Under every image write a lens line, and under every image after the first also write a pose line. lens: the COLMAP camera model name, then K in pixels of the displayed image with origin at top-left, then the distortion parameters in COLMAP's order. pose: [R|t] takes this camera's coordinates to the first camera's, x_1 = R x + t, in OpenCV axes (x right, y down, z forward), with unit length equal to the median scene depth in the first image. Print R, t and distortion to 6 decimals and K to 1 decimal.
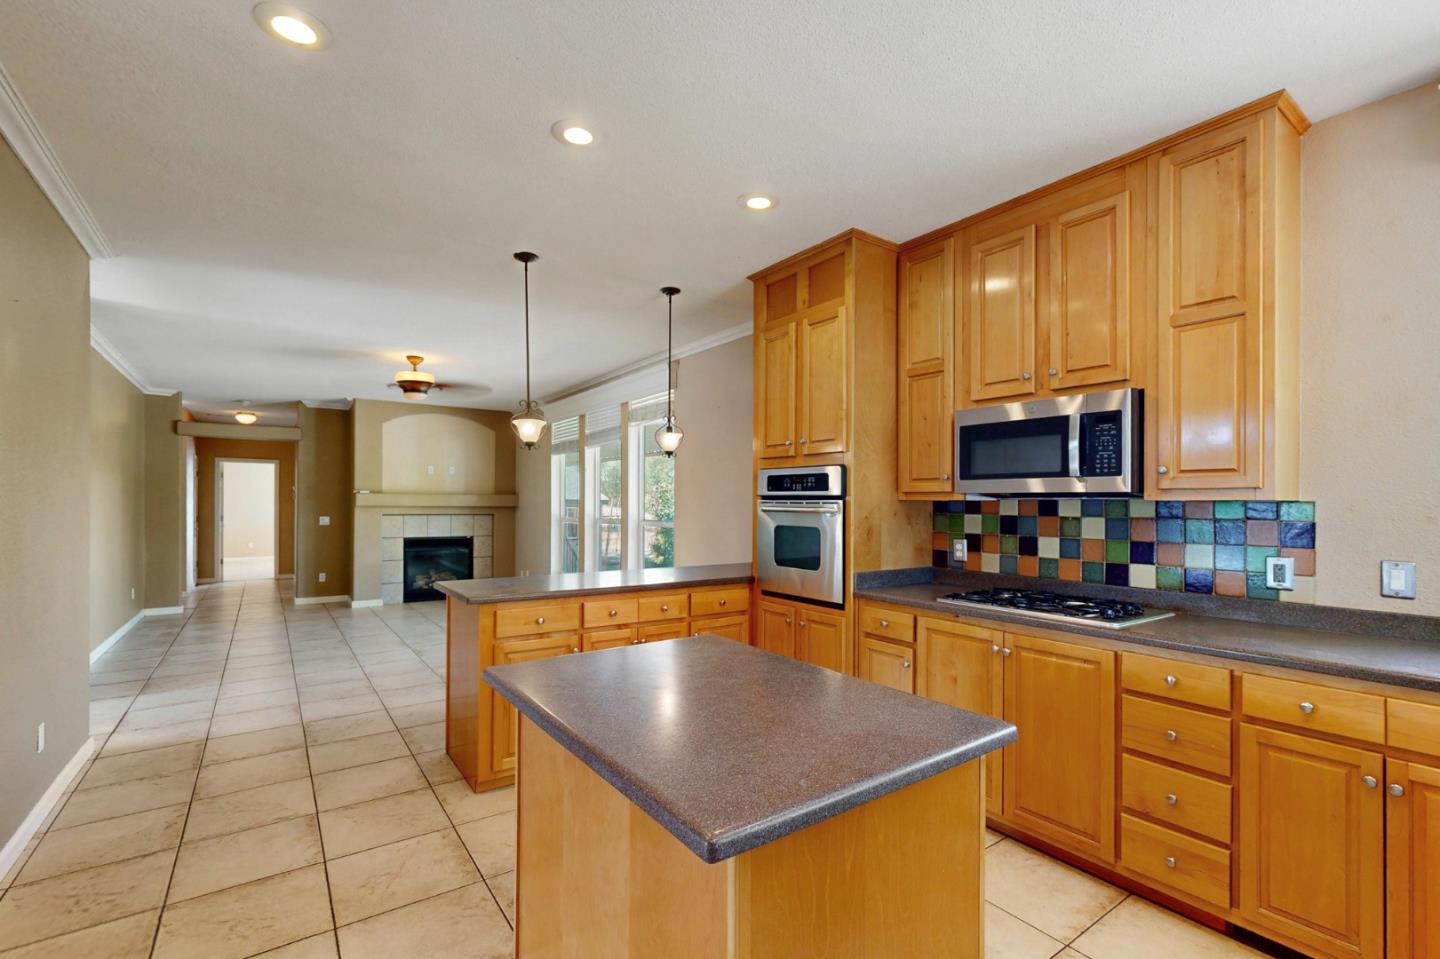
lens RADIAL K [[625.1, 0, 719.9], [0, 625.1, 504.0], [0, 0, 1]] dist [0.000692, 0.000068]
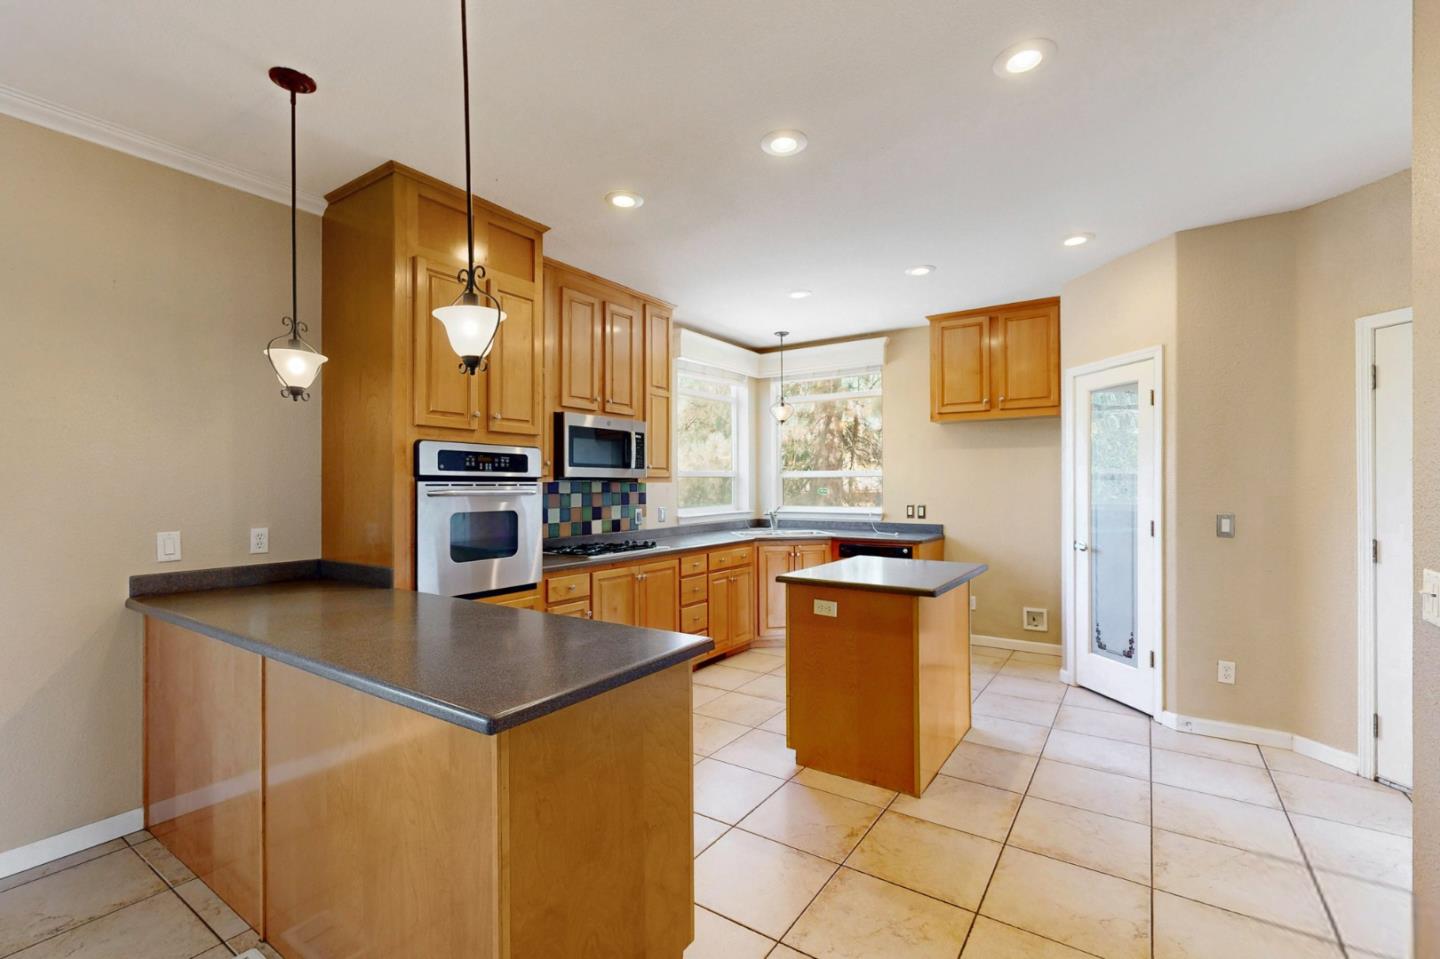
lens RADIAL K [[625.1, 0, 718.7], [0, 625.1, 484.3], [0, 0, 1]] dist [0.000692, 0.000068]
pose [[-0.345744, -0.003065, 0.938324, -0.936820], [0.001528, 0.999992, 0.003829, -0.006403], [-0.938328, 0.002758, -0.345736, 1.152204]]
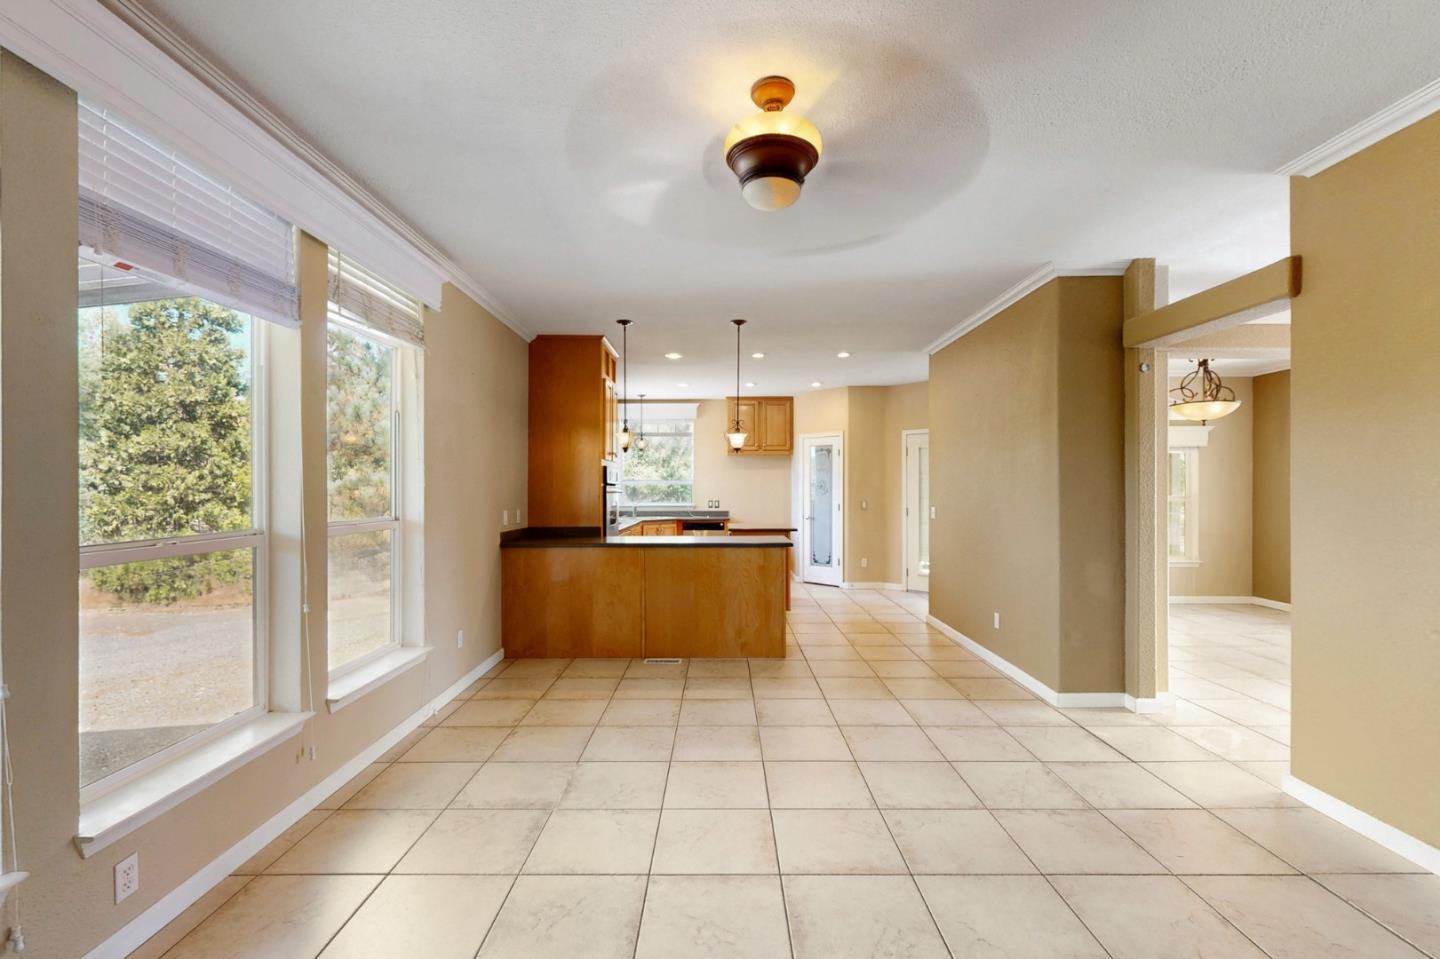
lens RADIAL K [[625.1, 0, 722.9], [0, 625.1, 483.4], [0, 0, 1]] dist [0.000692, 0.000068]
pose [[-0.810432, 0.002780, 0.585826, -1.343900], [-0.001165, 0.999979, -0.006357, -0.002895], [-0.585831, -0.005834, -0.810412, 2.595864]]
